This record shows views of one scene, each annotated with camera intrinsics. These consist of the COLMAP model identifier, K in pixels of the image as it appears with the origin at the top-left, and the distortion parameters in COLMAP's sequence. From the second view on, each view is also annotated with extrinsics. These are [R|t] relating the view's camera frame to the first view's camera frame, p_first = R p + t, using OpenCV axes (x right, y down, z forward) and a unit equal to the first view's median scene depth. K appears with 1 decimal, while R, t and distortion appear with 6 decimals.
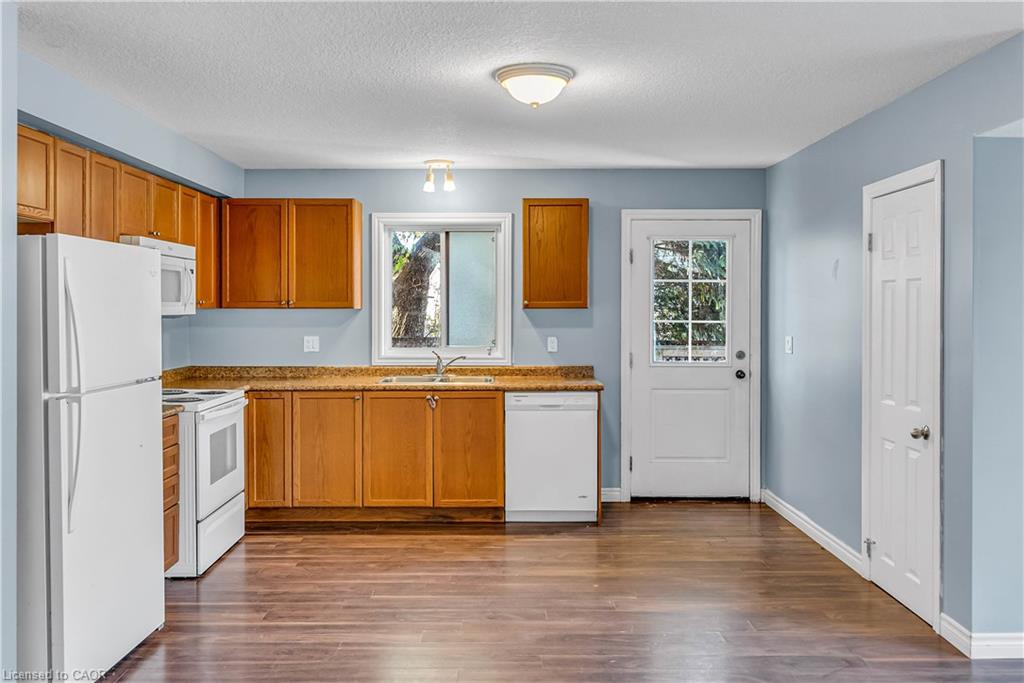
lens RADIAL K [[832.0, 0, 511.5], [0, 832.0, 317.0], [0, 0, 1]] dist [-0.003573, -0.000185]
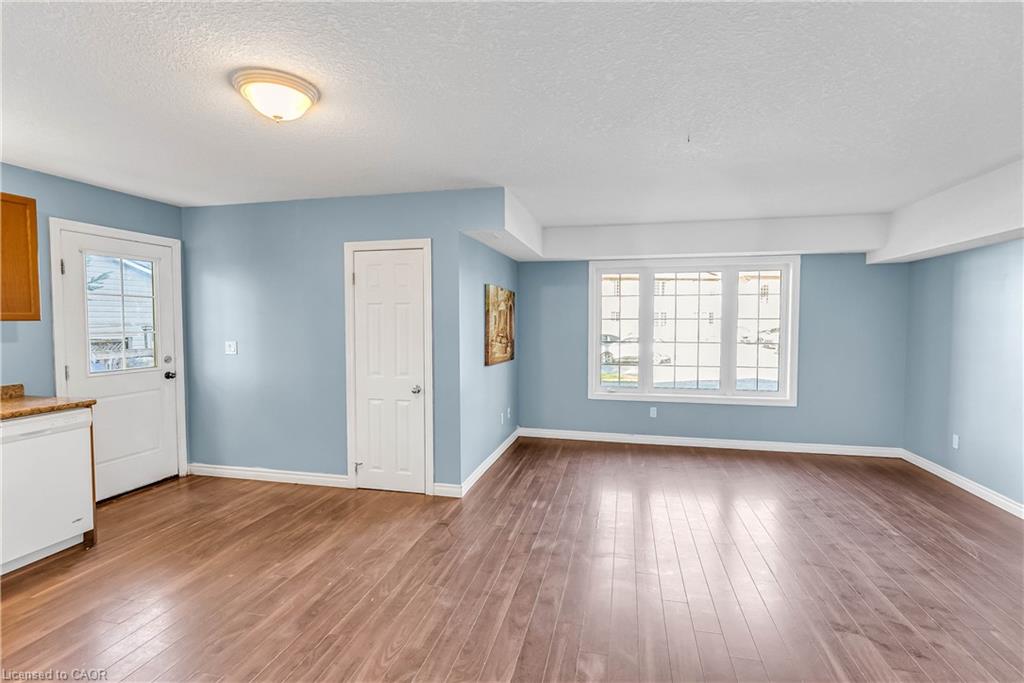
lens RADIAL K [[490.5, 0, 512.0], [0, 490.5, 341.5], [0, 0, 1]] dist [0.017676, 0.000046]
pose [[0.236172, -0.041943, 0.970806, -0.400135], [0.013717, 0.999112, 0.039830, -0.002366], [-0.971614, 0.003909, 0.236538, 0.459671]]
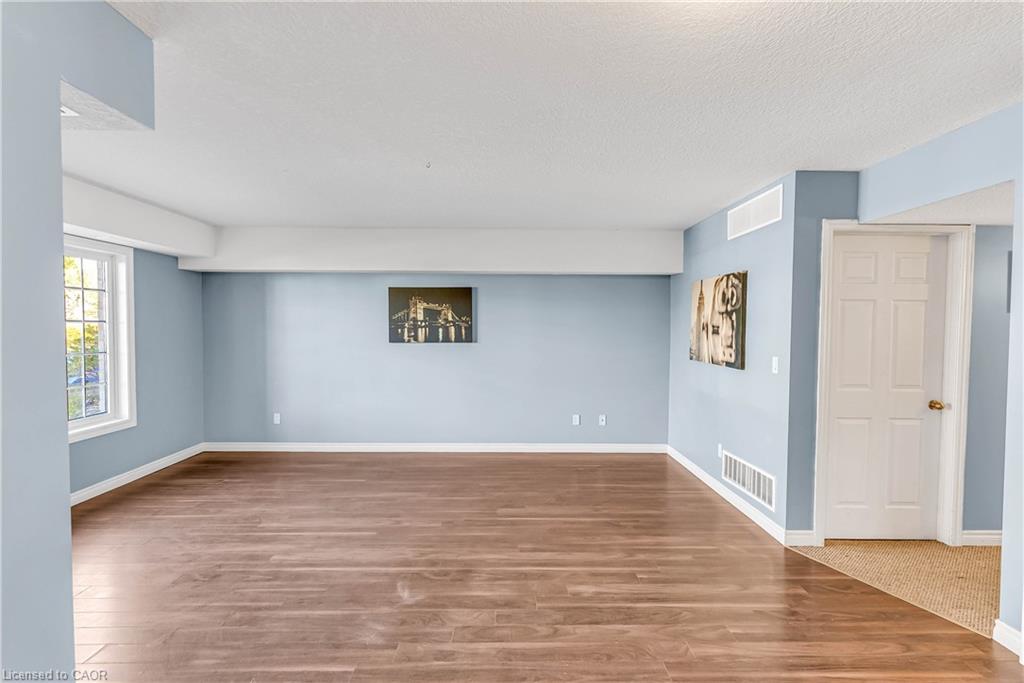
lens RADIAL K [[490.5, 0, 512.0], [0, 490.5, 341.5], [0, 0, 1]] dist [0.017676, 0.000046]
pose [[-0.999915, -0.008126, -0.010173, 0.143119], [-0.008574, 0.998961, 0.044766, -0.013756], [0.009798, 0.044850, -0.998946, 1.084686]]
